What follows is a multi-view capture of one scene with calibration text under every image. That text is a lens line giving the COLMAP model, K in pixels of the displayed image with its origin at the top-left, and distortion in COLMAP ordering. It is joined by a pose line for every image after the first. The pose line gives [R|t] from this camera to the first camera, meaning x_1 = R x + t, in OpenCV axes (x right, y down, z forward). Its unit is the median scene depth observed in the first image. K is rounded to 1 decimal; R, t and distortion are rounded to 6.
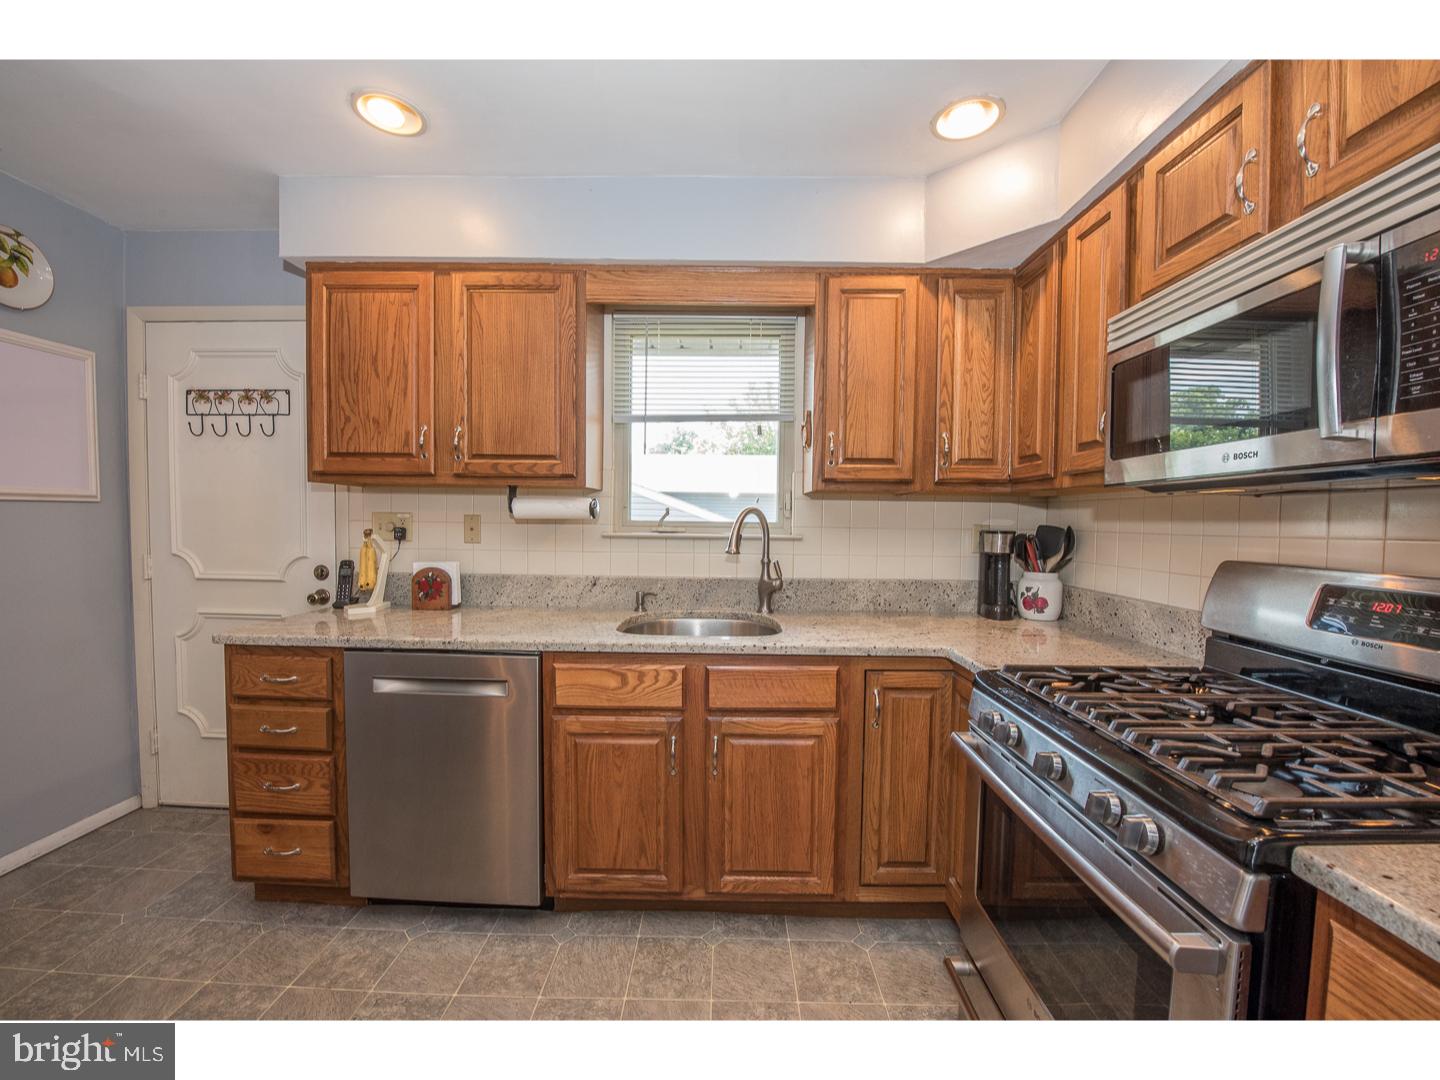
lens RADIAL K [[569.5, 0, 720.1], [0, 569.5, 542.8], [0, 0, 1]] dist [-0.017896, -0.002255]
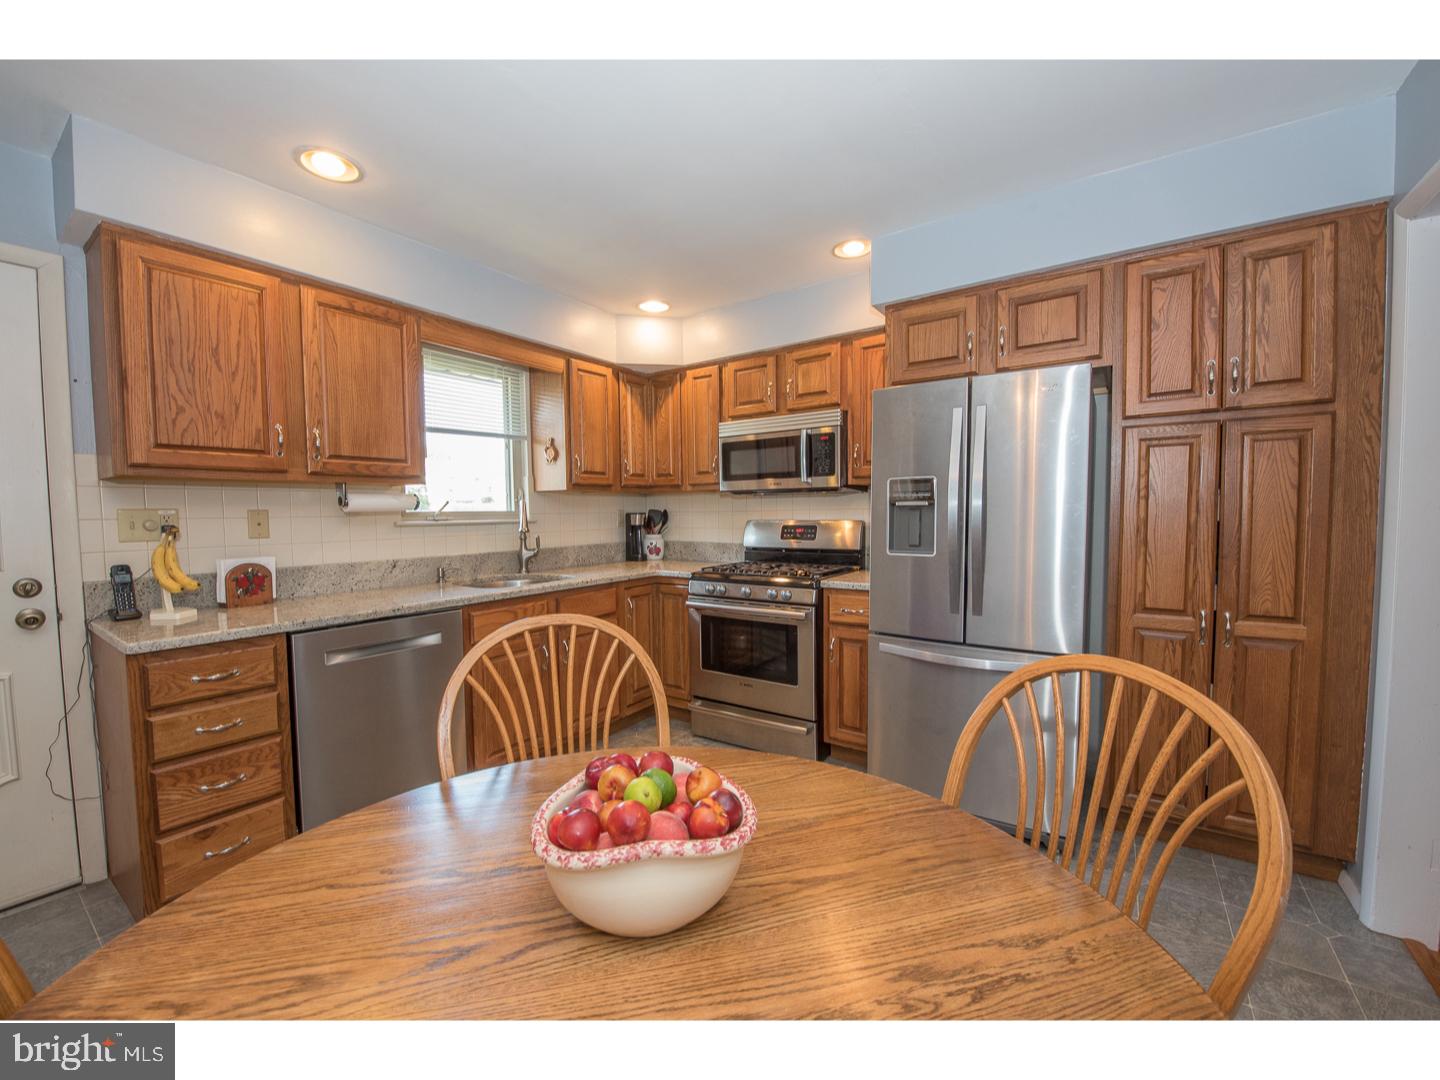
lens RADIAL K [[569.5, 0, 720.1], [0, 569.5, 542.8], [0, 0, 1]] dist [-0.017896, -0.002255]
pose [[0.560585, -0.066186, 0.825447, -0.950874], [0.050911, 0.997670, 0.045421, 0.005808], [-0.826530, 0.016562, 0.562649, -0.263210]]
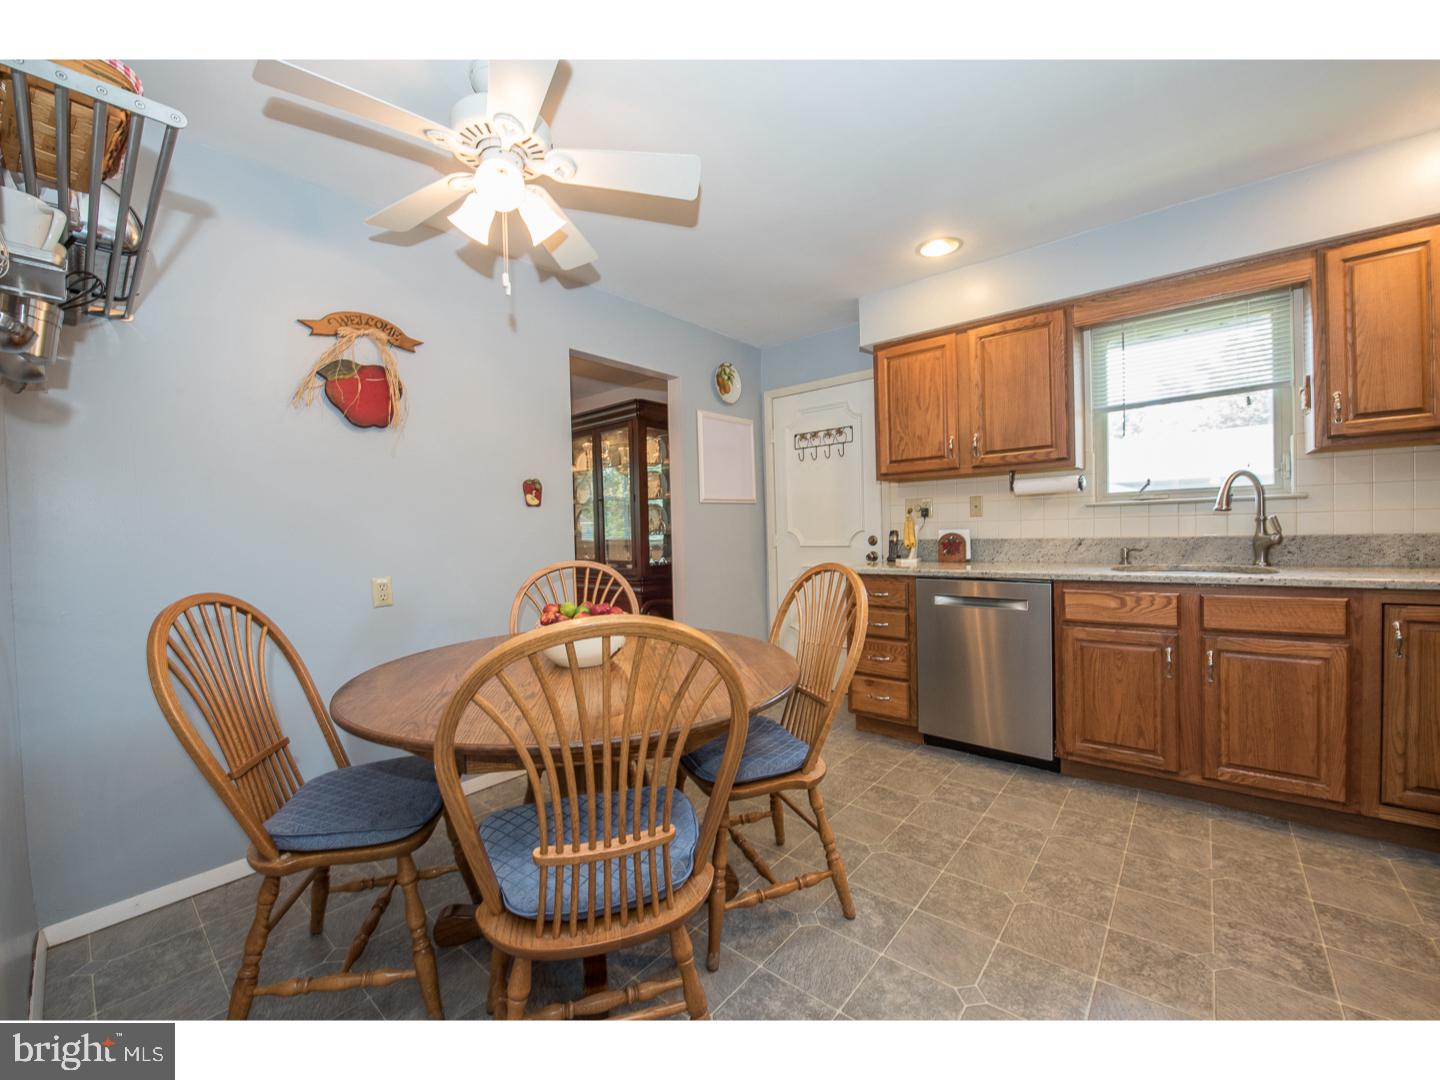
lens RADIAL K [[569.5, 0, 720.1], [0, 569.5, 542.8], [0, 0, 1]] dist [-0.017896, -0.002255]
pose [[0.769553, -0.020255, -0.638262, -0.040772], [0.013226, 0.999788, -0.015780, 0.093147], [0.638446, 0.003702, 0.769658, -0.559327]]
